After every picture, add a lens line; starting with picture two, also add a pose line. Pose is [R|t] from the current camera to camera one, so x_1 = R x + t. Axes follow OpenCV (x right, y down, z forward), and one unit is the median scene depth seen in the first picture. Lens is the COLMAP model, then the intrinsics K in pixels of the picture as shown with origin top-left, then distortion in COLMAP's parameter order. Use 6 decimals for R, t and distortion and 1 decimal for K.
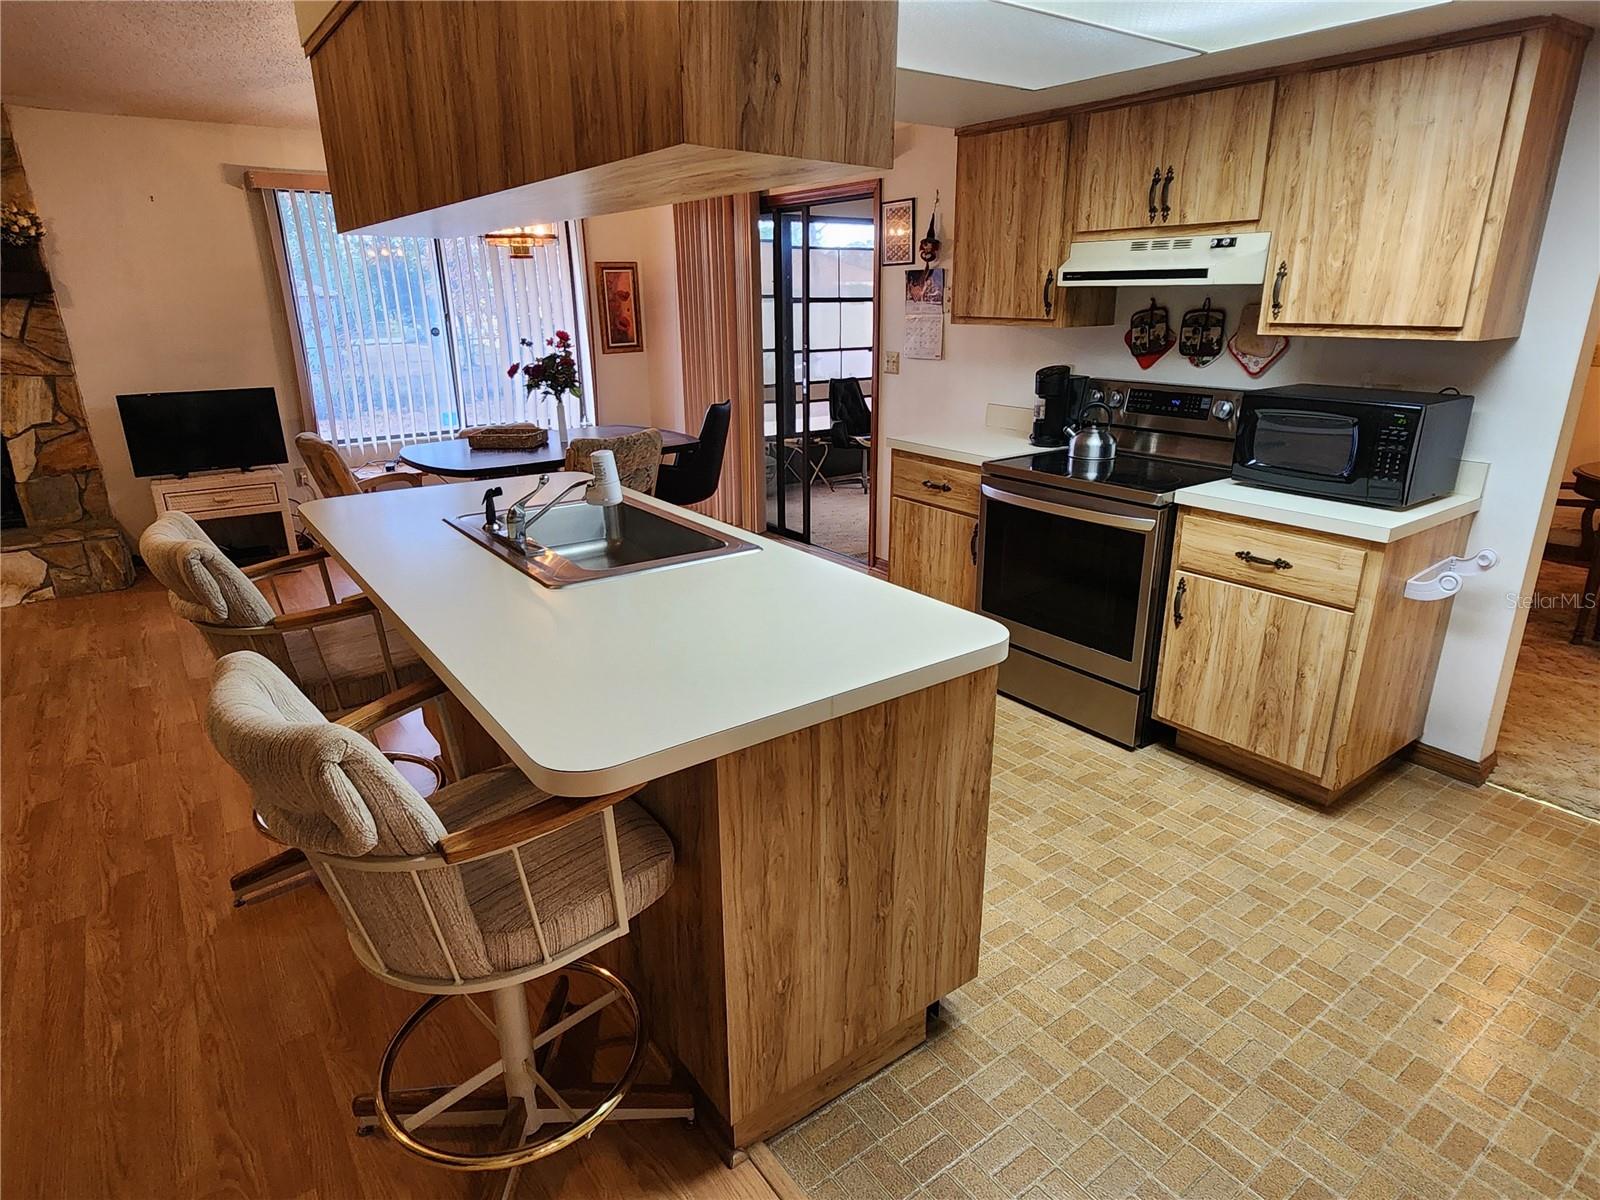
lens RADIAL K [[921.9, 0, 808.5], [0, 921.9, 596.3], [0, 0, 1]] dist [0.017886, -0.006792]
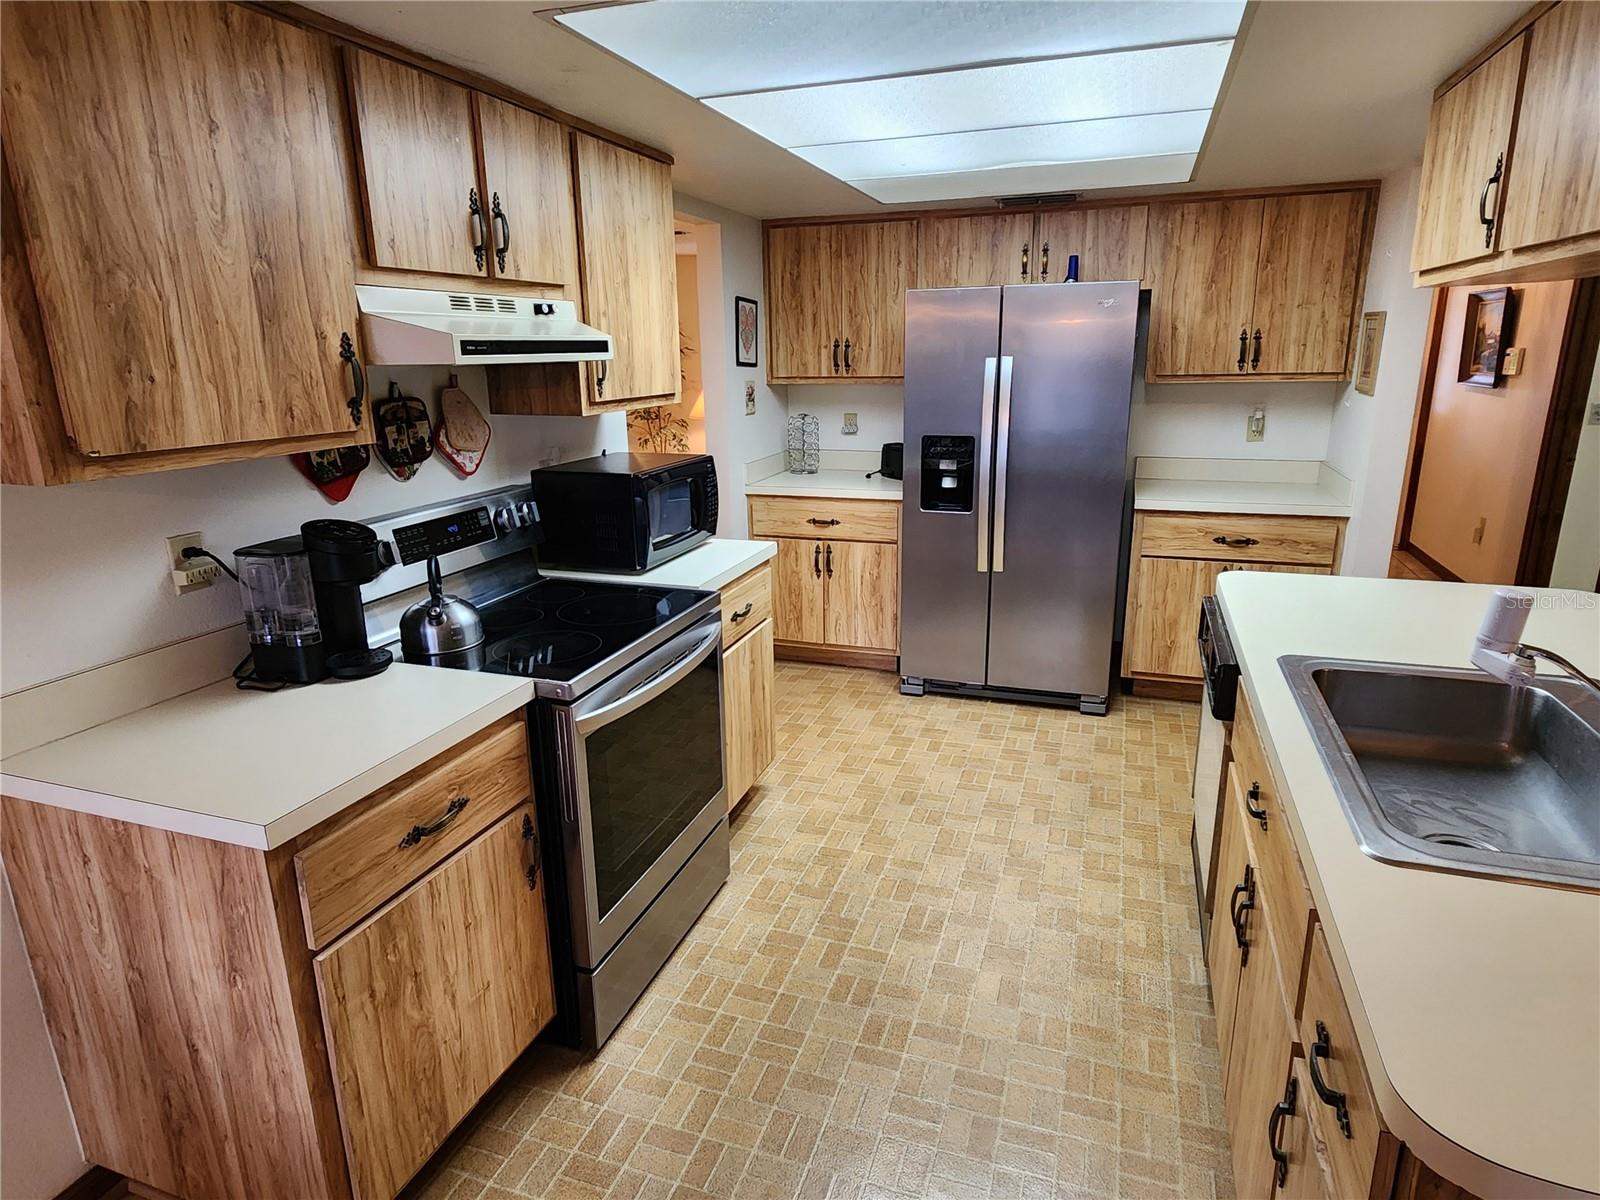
lens RADIAL K [[921.9, 0, 799.7], [0, 921.9, 603.1], [0, 0, 1]] dist [0.017886, -0.006792]
pose [[-0.564362, -0.207606, 0.798996, -0.350568], [0.276928, 0.864170, 0.420145, -0.427412], [-0.777693, 0.458379, -0.430213, 1.260598]]
